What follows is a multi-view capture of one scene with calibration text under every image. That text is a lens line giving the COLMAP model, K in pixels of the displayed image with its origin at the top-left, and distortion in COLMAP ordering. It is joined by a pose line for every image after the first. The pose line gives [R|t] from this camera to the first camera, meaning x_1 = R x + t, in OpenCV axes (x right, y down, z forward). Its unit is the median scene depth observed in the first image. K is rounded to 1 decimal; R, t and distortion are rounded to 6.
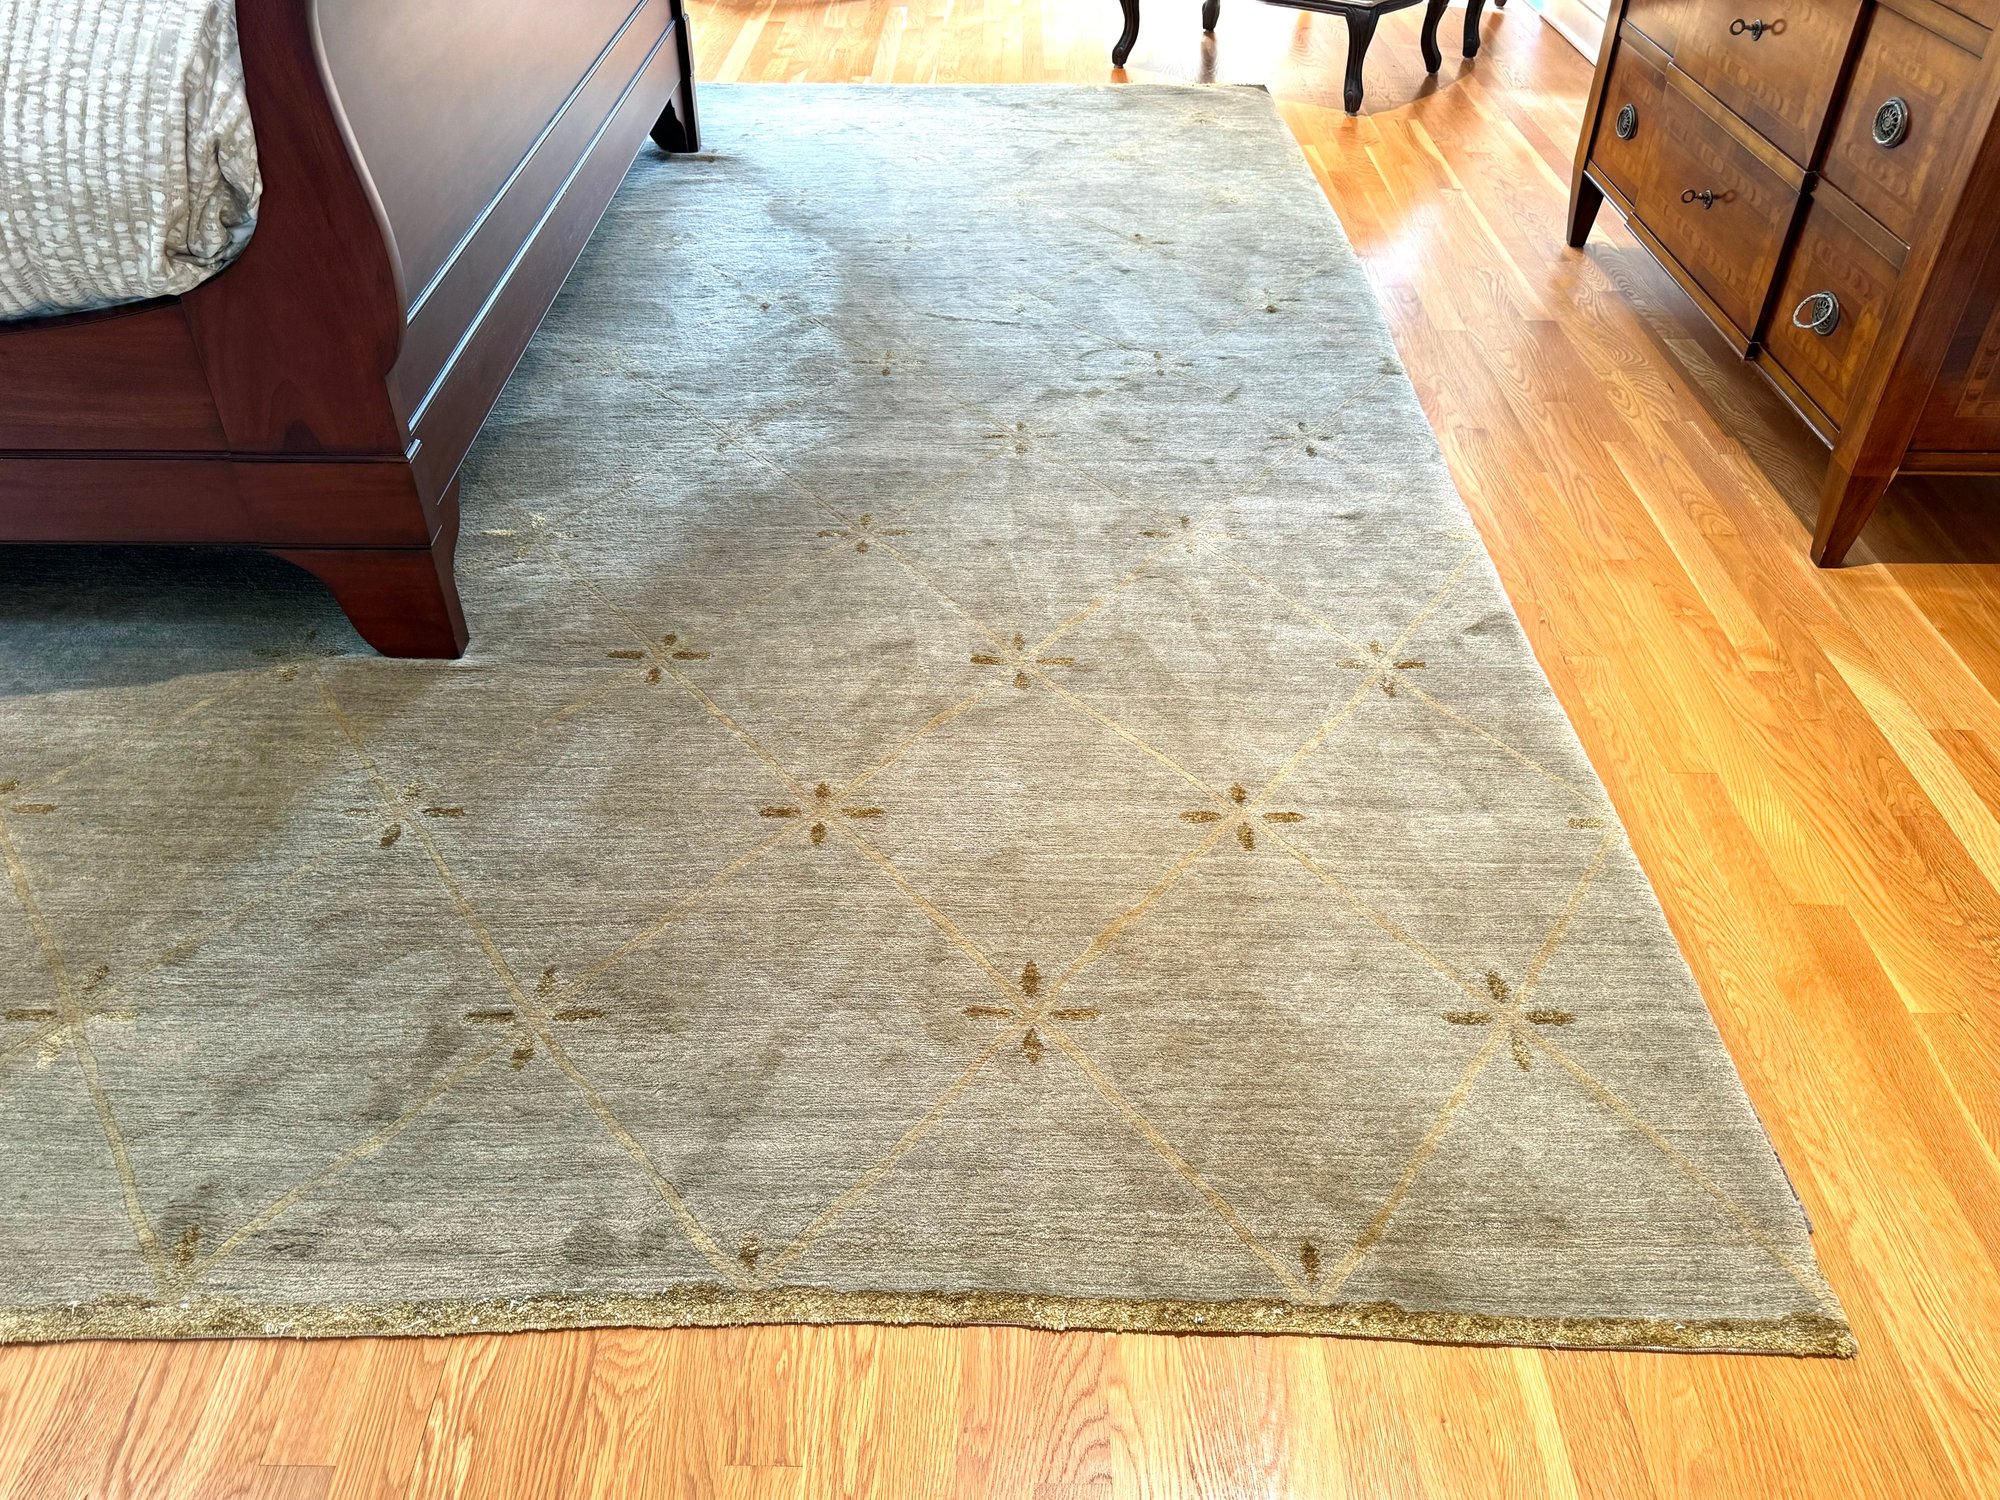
lens RADIAL K [[1556.6, 0, 985.9], [0, 1556.6, 729.5], [0, 0, 1]] dist [0.045003, -0.065851]
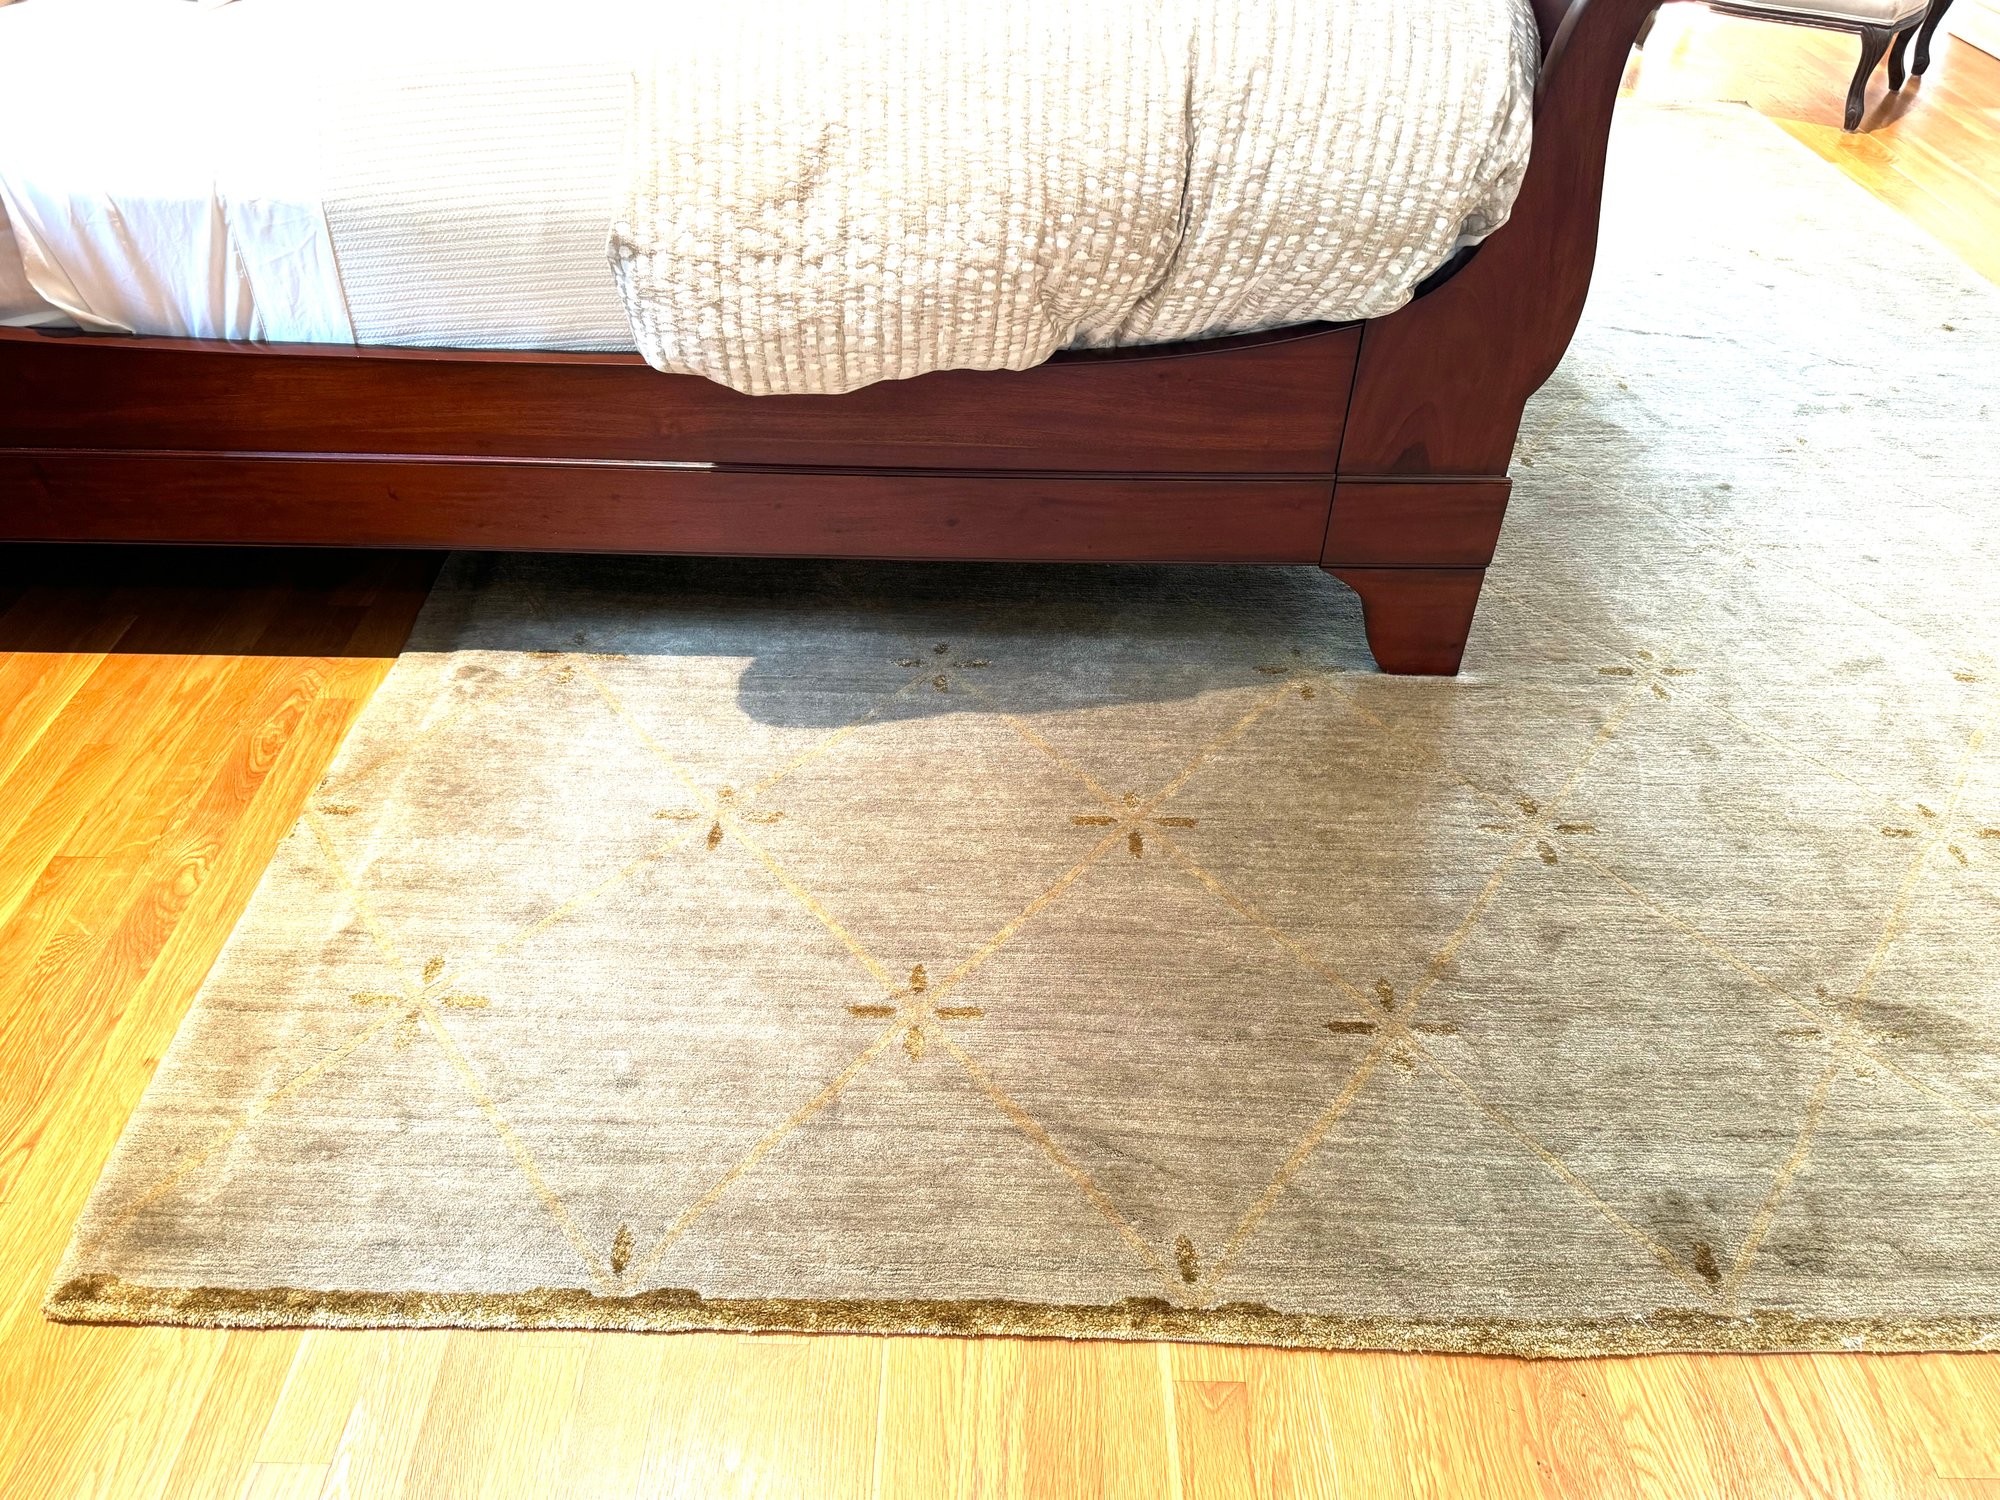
lens RADIAL K [[1556.6, 0, 997.4], [0, 1556.6, 732.3], [0, 0, 1]] dist [0.045003, -0.065851]
pose [[0.999941, 0.005530, -0.009338, -0.802700], [-0.005538, 0.999984, -0.000855, -0.007738], [0.009333, 0.000907, 0.999956, -0.016603]]
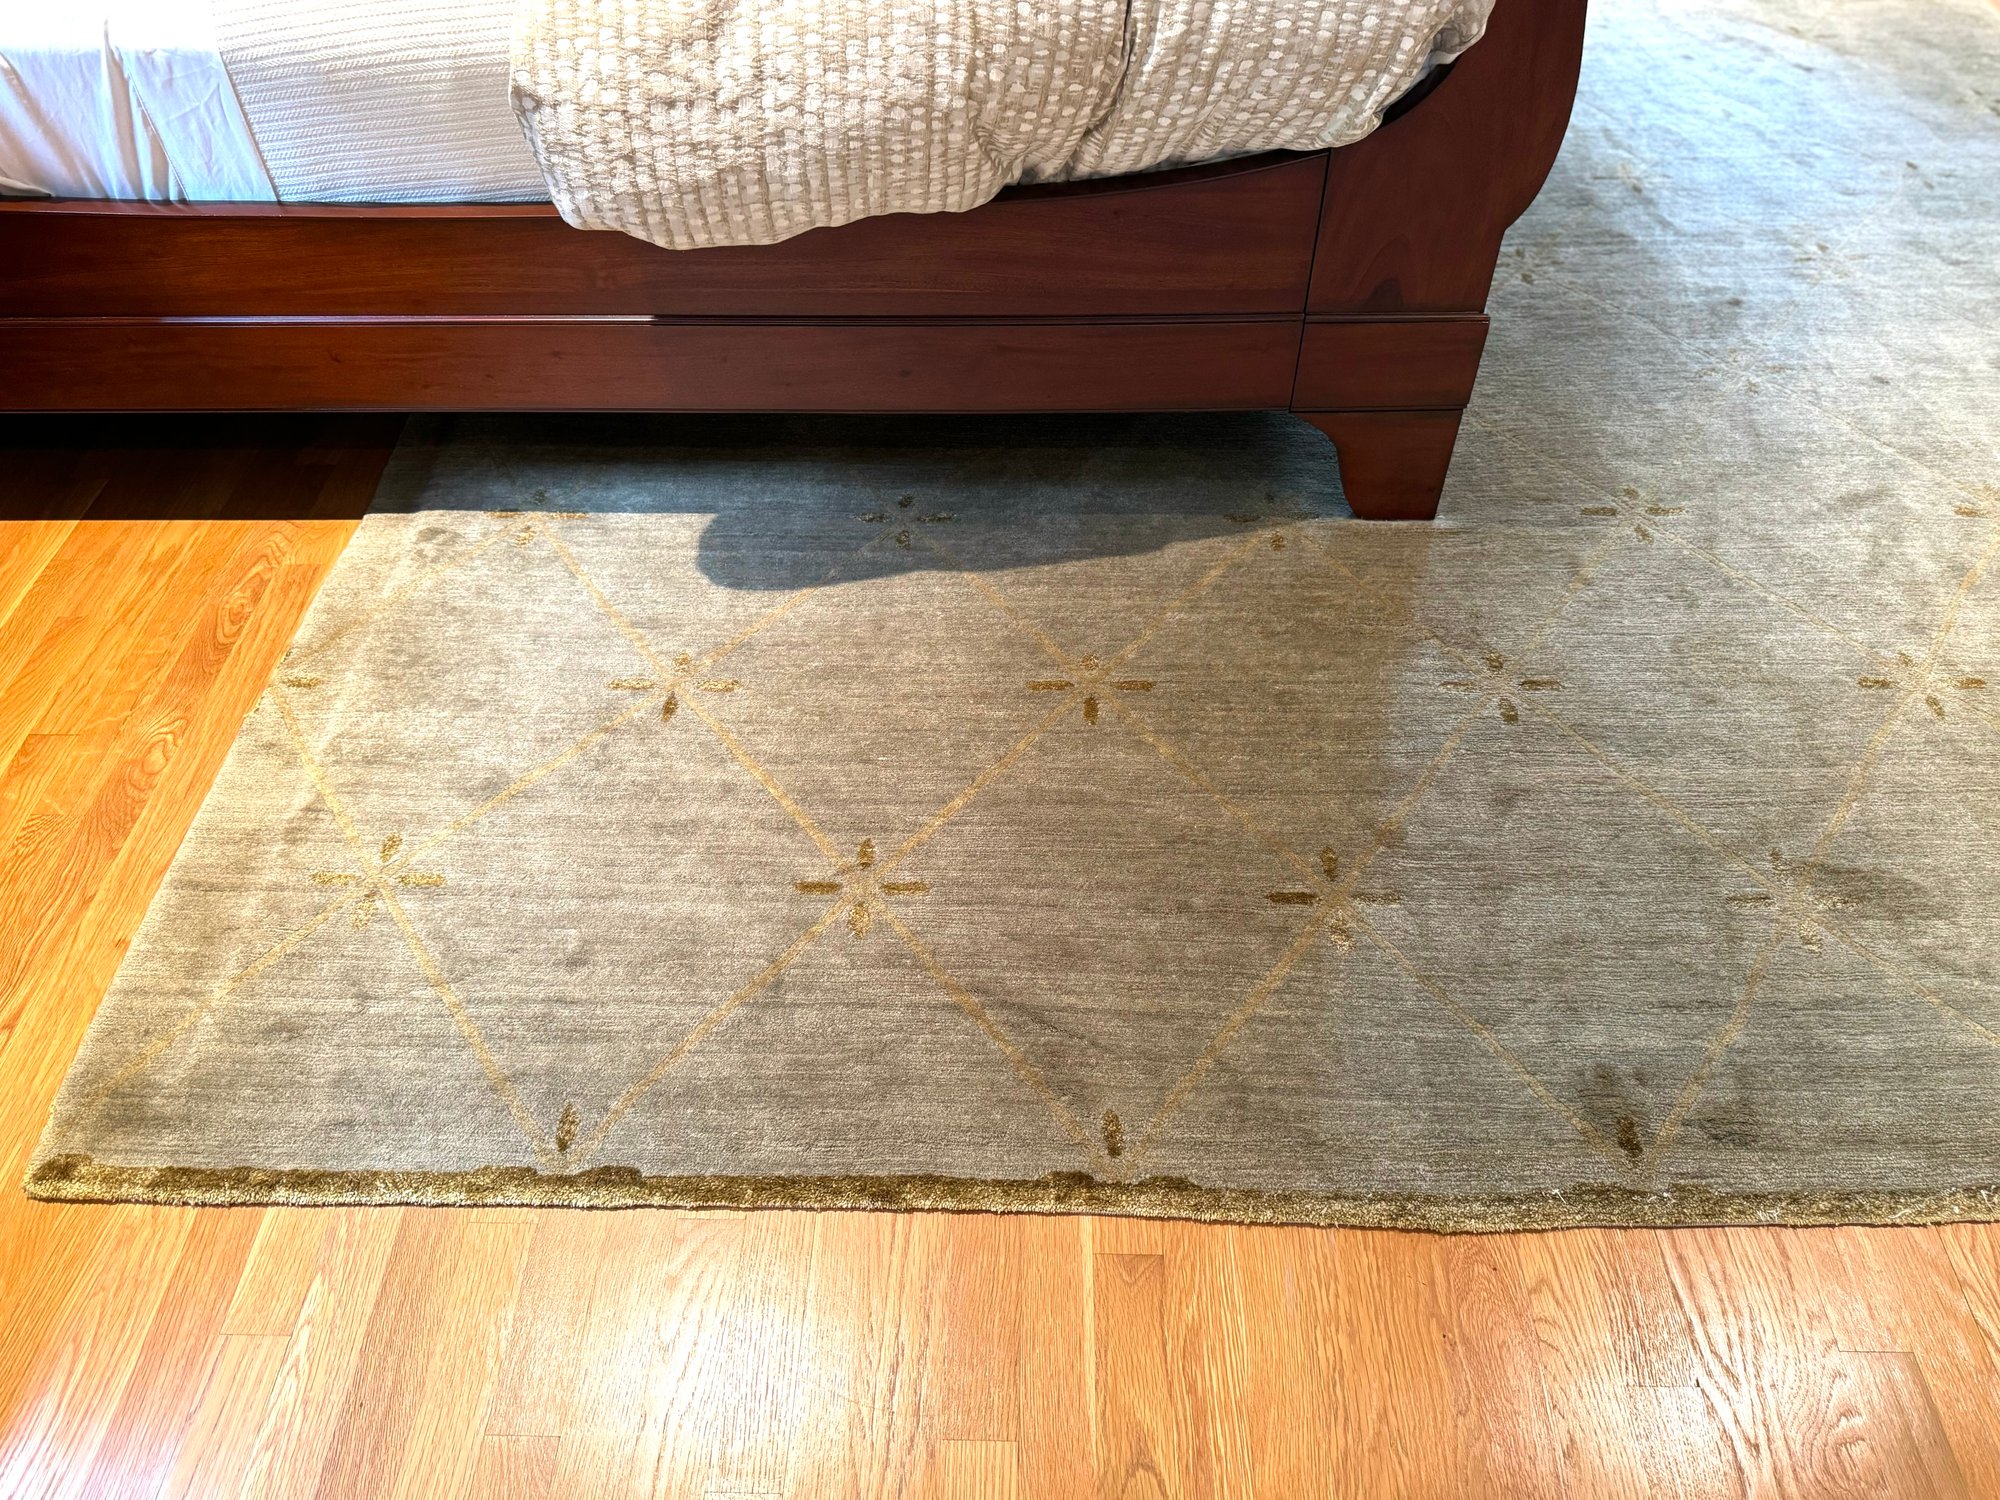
lens RADIAL K [[1506.2, 0, 993.8], [0, 1506.2, 754.3], [0, 0, 1]] dist [0.042346, -0.064488]
pose [[0.998952, -0.005166, -0.045475, -0.733717], [0.012016, 0.988359, 0.151664, -0.060477], [0.044162, -0.152052, 0.987385, 0.032864]]
